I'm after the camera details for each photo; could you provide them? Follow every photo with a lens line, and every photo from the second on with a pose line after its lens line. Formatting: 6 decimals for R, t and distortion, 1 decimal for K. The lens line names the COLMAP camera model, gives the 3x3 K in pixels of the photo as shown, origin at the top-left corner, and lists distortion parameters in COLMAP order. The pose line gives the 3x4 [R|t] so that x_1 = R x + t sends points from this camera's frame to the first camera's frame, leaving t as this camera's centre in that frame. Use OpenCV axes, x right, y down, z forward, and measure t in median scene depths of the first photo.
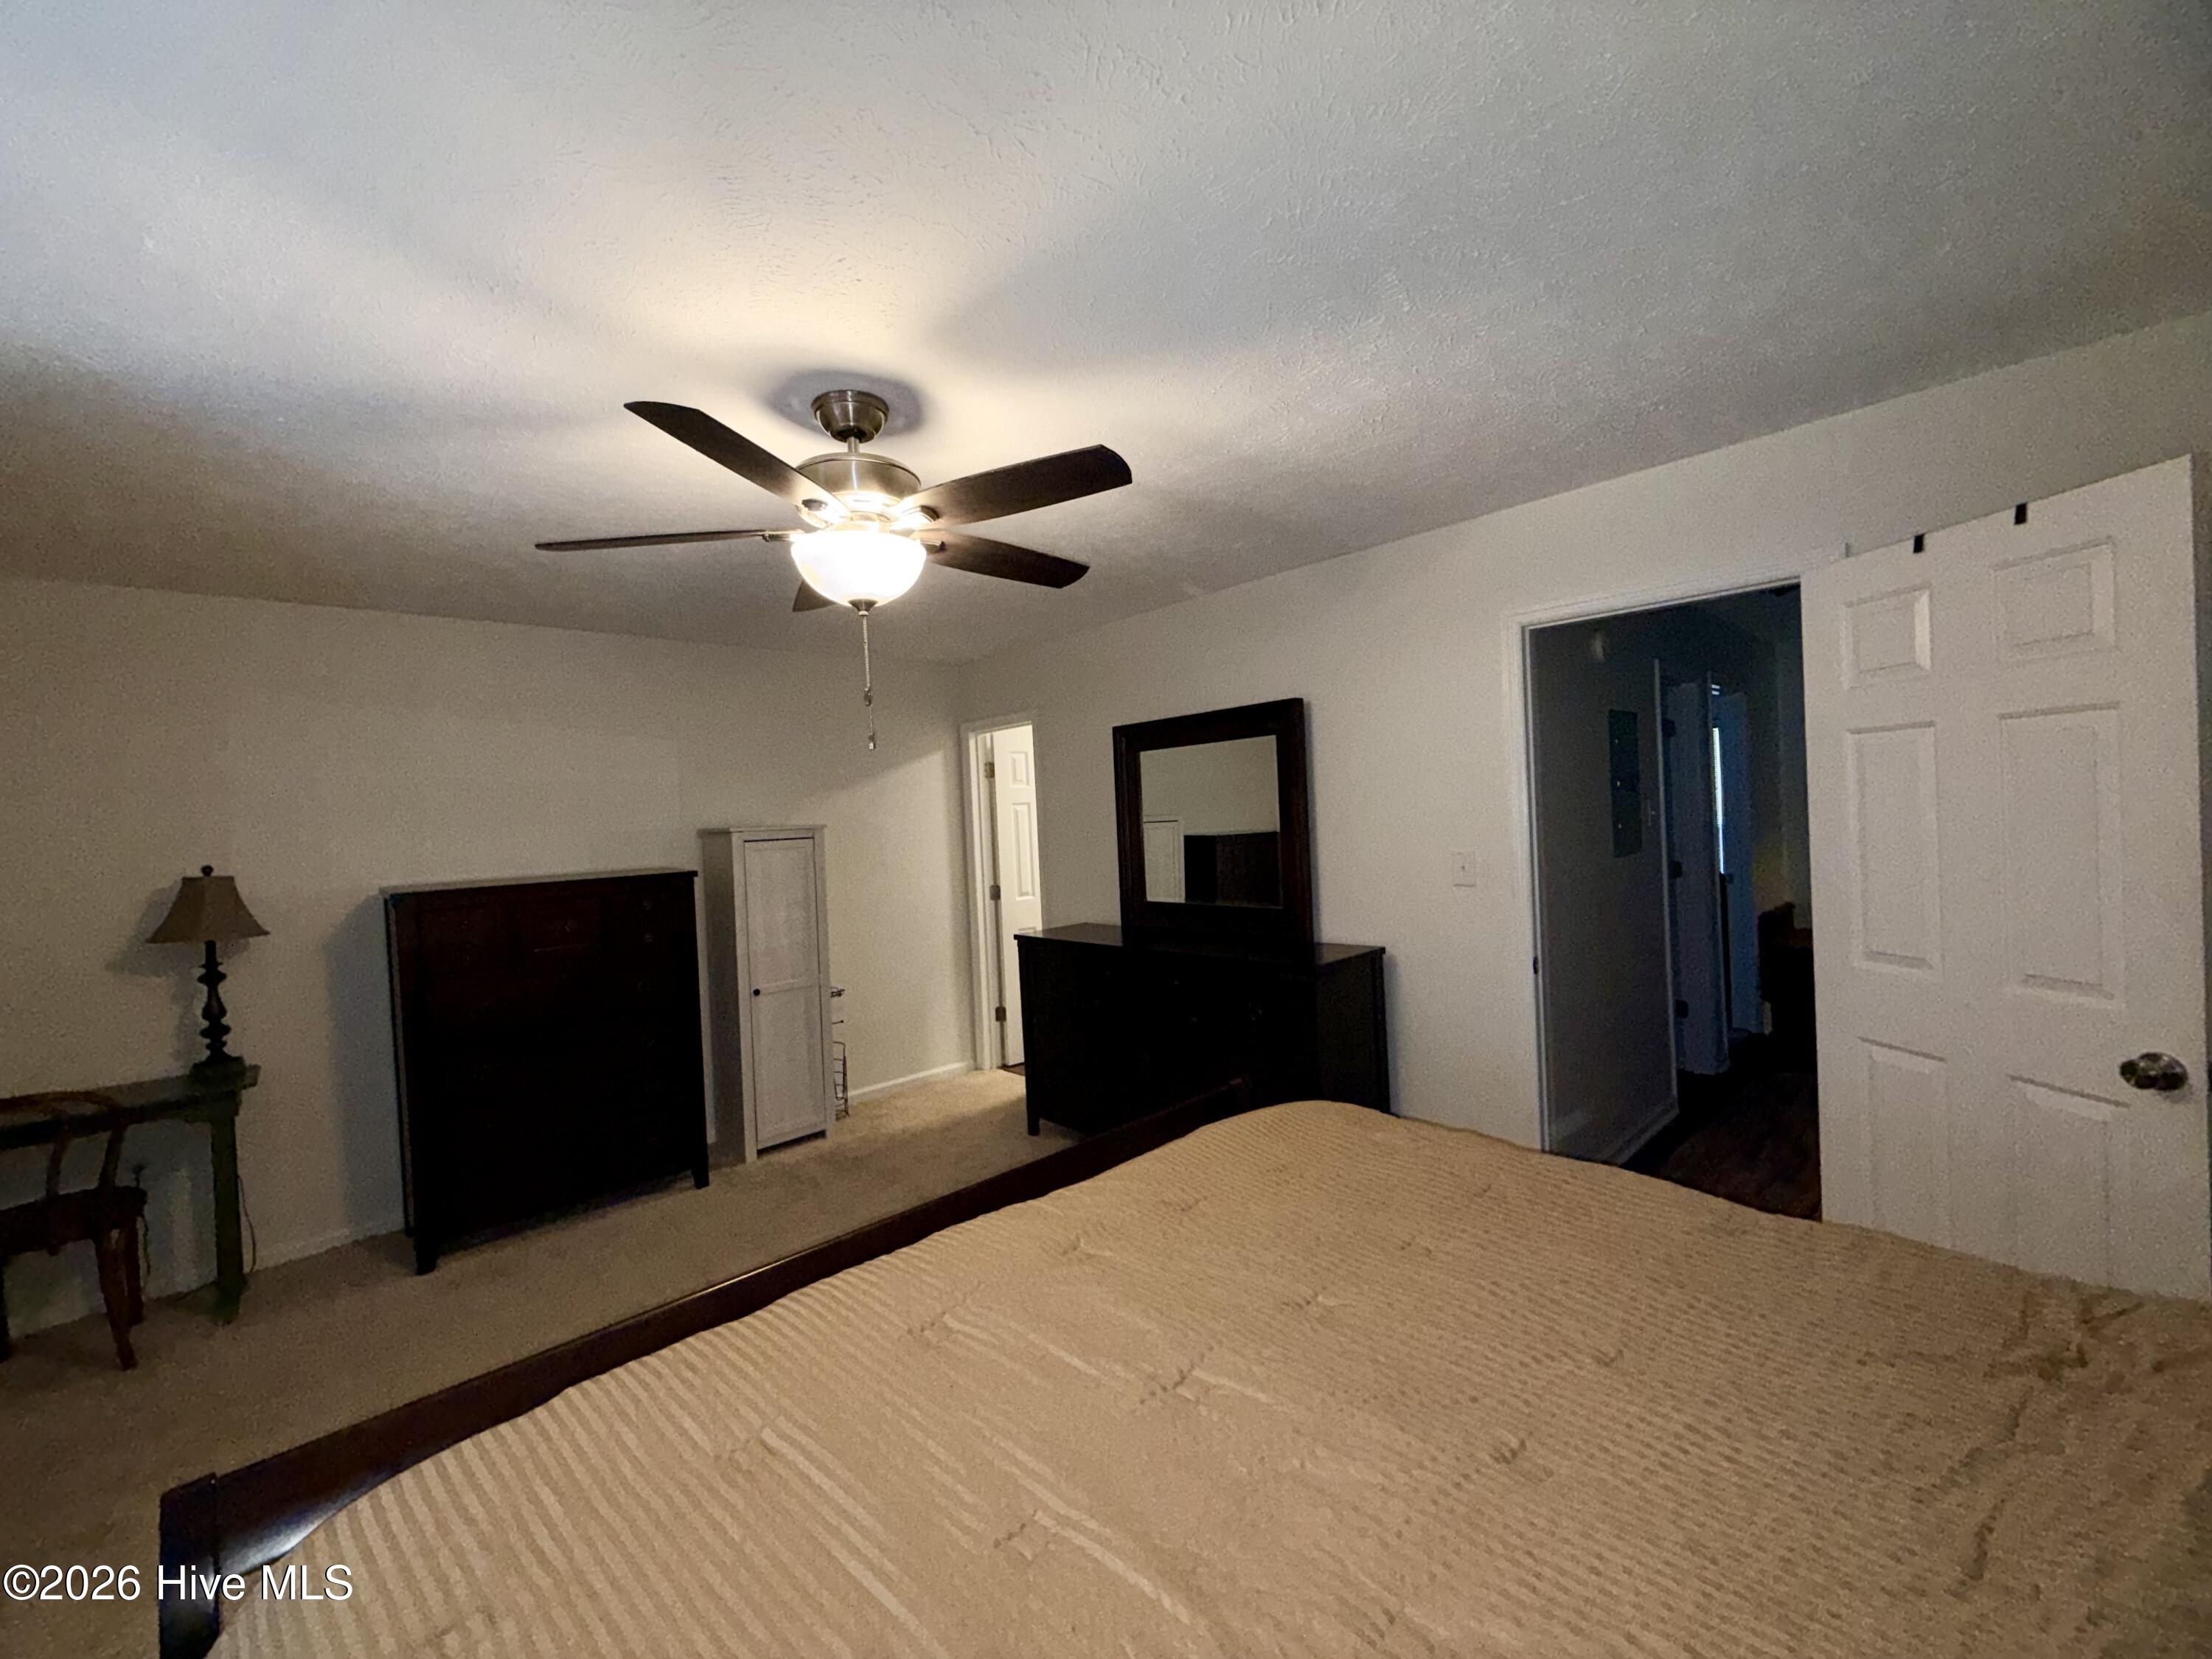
lens RADIAL K [[883.7, 0, 1106.0], [0, 883.7, 829.5], [0, 0, 1]] dist [0.000448, 0.000075]
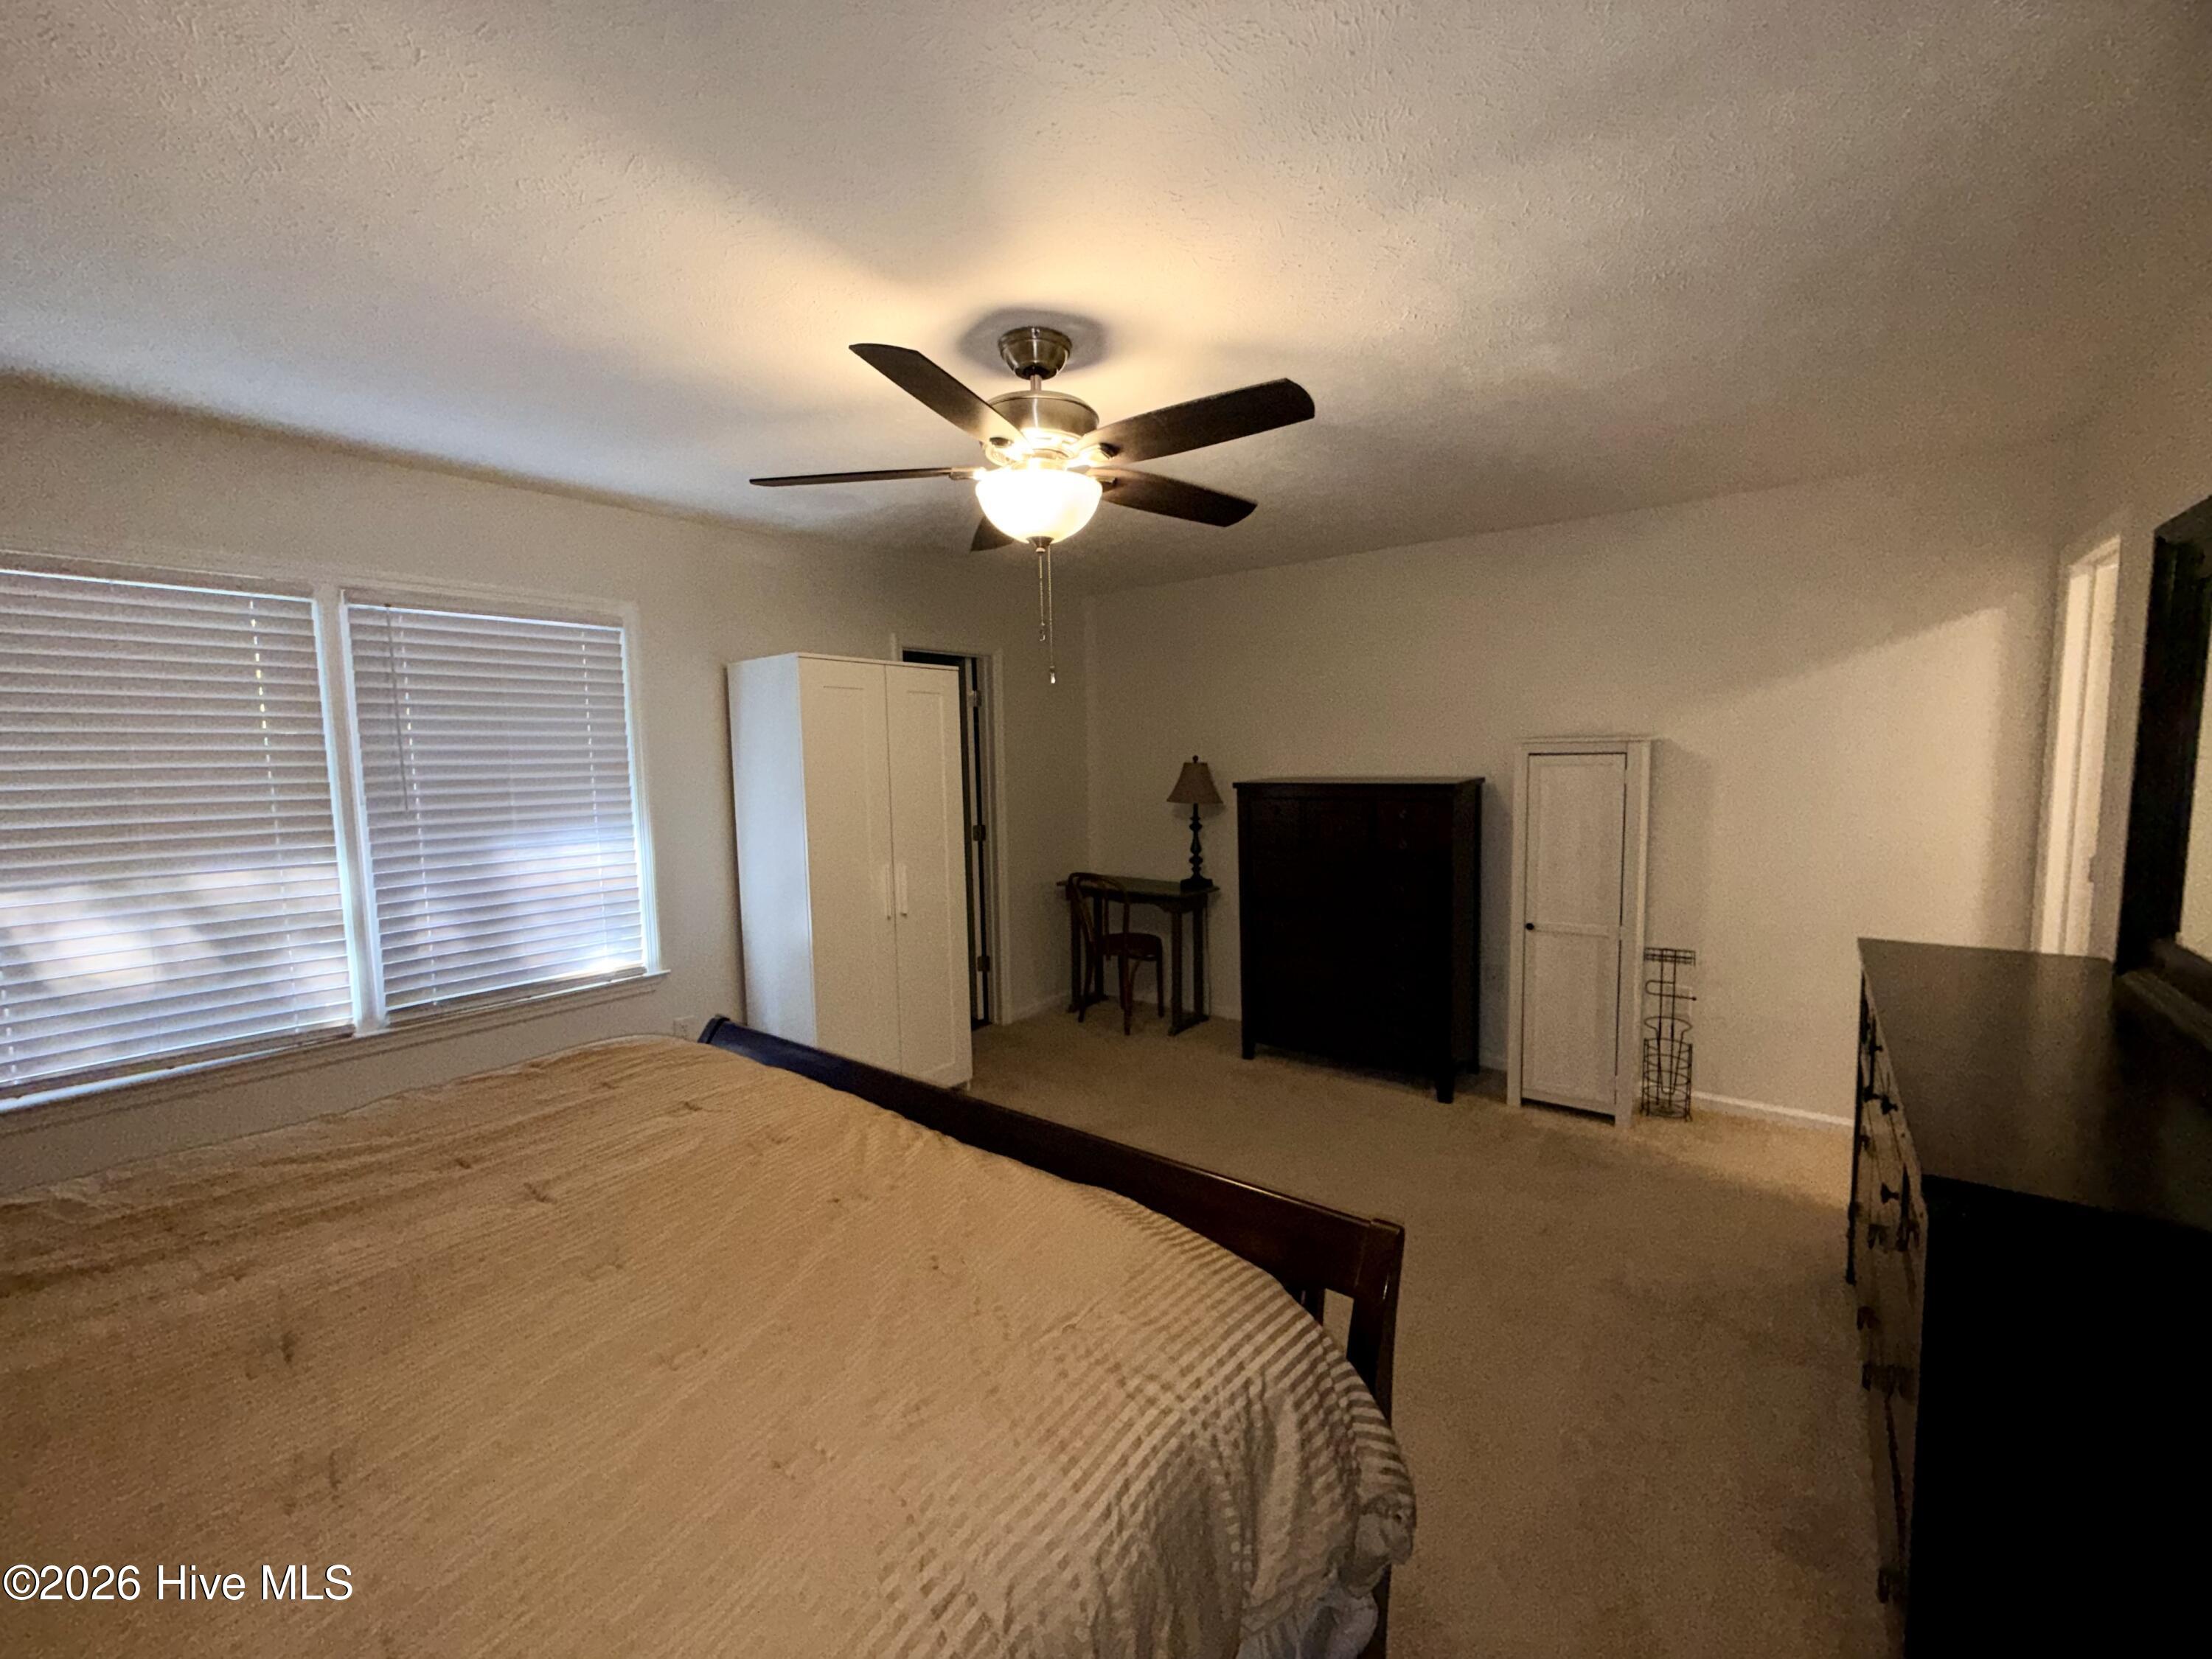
lens RADIAL K [[883.7, 0, 1106.0], [0, 883.7, 829.5], [0, 0, 1]] dist [0.000448, 0.000075]
pose [[0.156365, 0.135009, -0.978429, 0.509141], [0.003772, 0.990525, 0.137281, -0.044637], [0.987692, -0.025156, 0.154375, 0.592809]]
